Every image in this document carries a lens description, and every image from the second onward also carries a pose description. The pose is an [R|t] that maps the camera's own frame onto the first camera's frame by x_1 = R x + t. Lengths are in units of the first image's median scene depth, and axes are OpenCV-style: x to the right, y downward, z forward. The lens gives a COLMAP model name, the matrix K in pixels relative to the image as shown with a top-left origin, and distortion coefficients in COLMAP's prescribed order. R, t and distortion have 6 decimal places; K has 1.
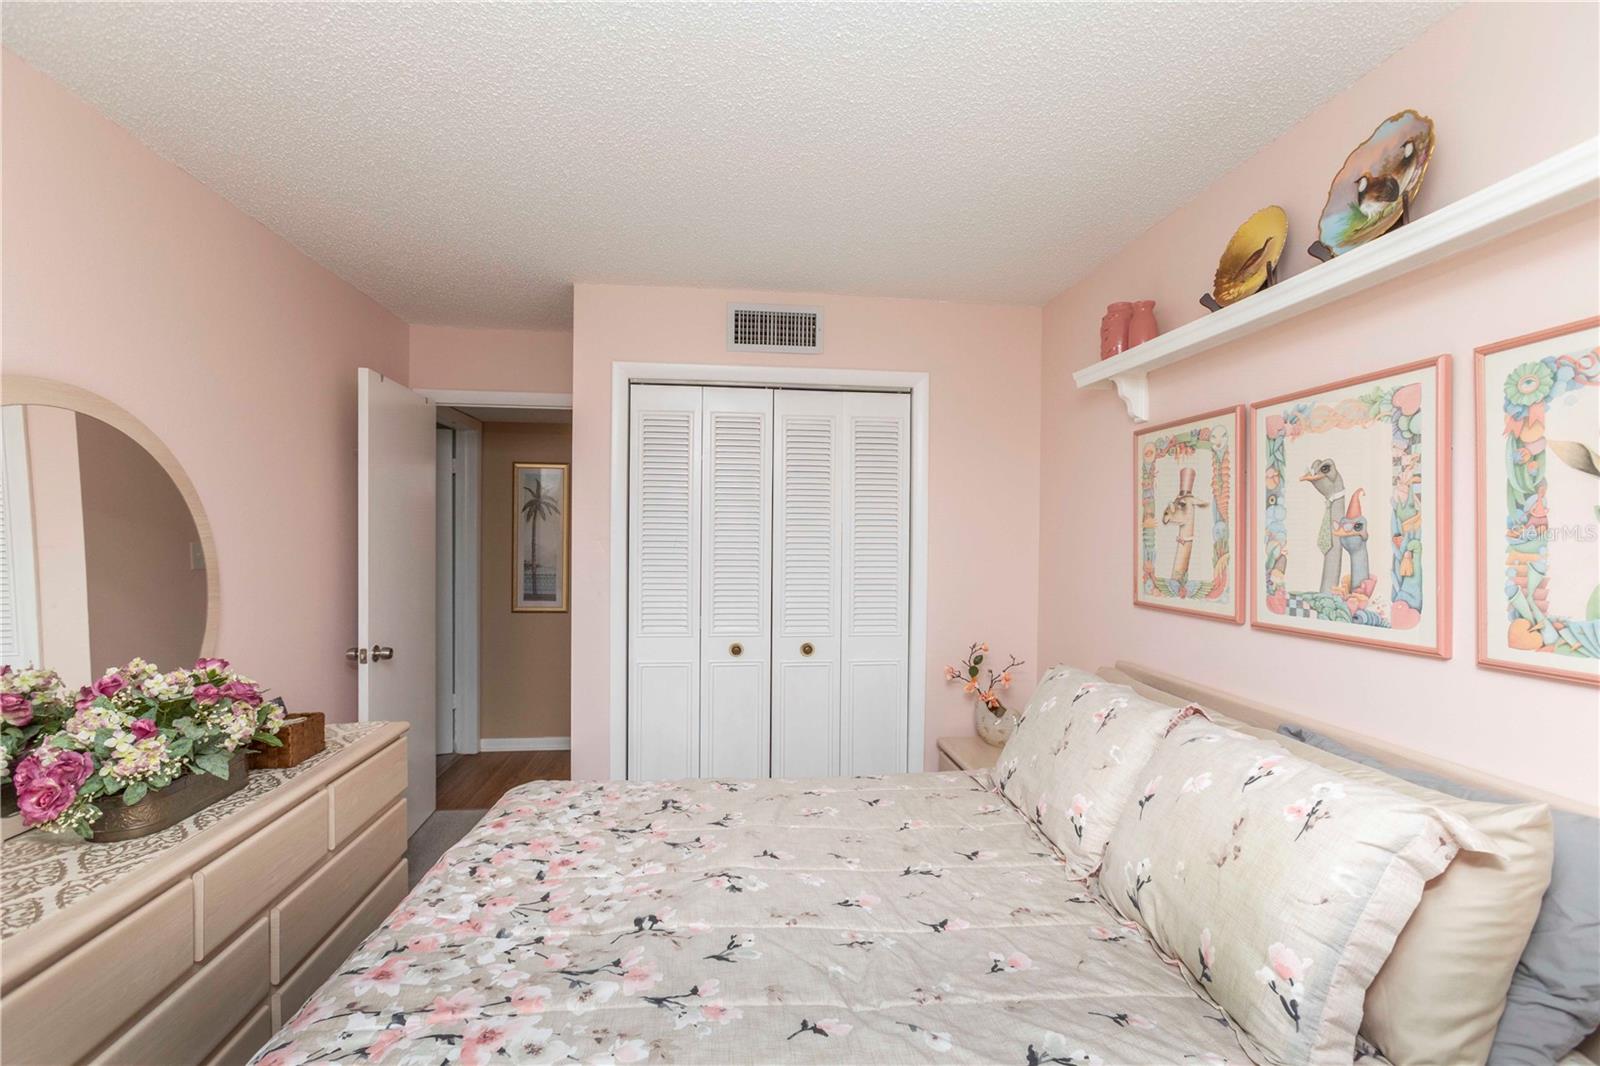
lens RADIAL K [[706.0, 0, 799.3], [0, 706.0, 540.5], [0, 0, 1]] dist [0.001453, 0.000251]
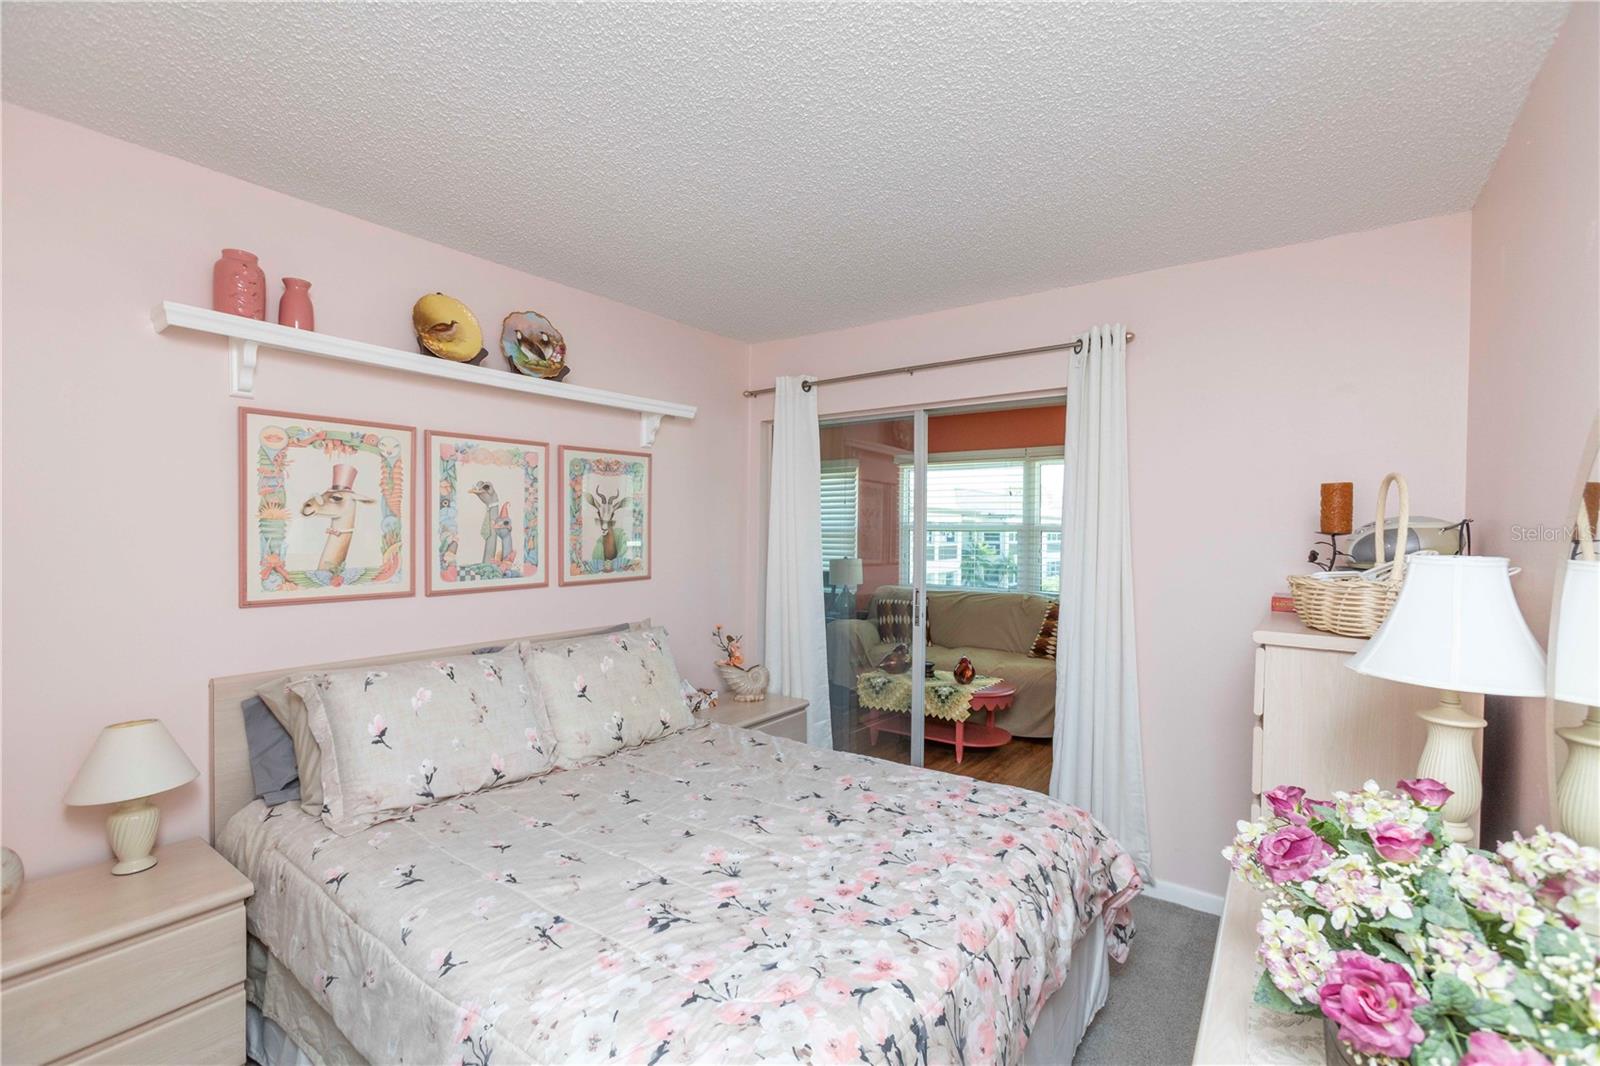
lens RADIAL K [[706.0, 0, 799.3], [0, 706.0, 540.5], [0, 0, 1]] dist [0.001453, 0.000251]
pose [[-0.732882, -0.025763, 0.679868, -0.856351], [-0.009738, 0.999578, 0.027380, -0.028847], [-0.680286, 0.013445, -0.732823, 1.616869]]
